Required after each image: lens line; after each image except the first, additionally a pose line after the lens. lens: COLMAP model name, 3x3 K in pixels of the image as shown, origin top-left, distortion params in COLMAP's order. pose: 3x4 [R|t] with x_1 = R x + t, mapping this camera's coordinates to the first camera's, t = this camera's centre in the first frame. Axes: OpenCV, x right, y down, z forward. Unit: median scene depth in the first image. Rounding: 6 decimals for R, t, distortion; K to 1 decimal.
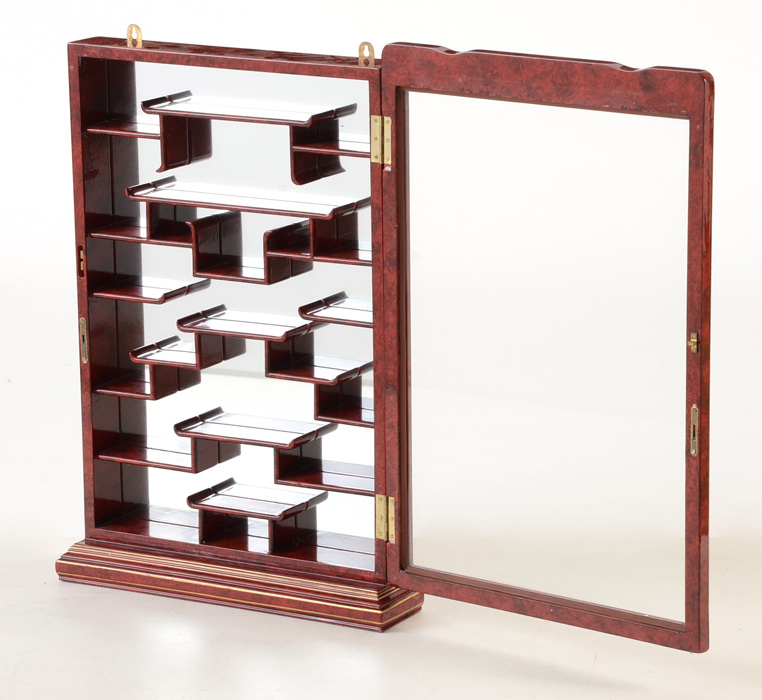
lens RADIAL K [[3336.0, 0, 382.7], [0, 3336.0, 348.4], [0, 0, 1]] dist [1.346755, 0.000000]
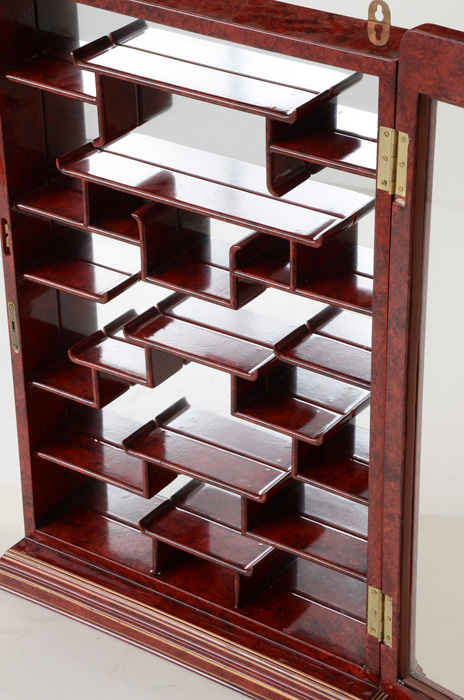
lens RADIAL K [[1922.5, 0, 237.6], [0, 1922.5, 351.2], [0, 0, 1]] dist [0.733922, 0.000000]
pose [[0.996050, 0.042724, -0.077844, 0.000567], [-0.019586, 0.960758, 0.276696, -0.128980], [0.086610, -0.274079, 0.957799, 0.575406]]
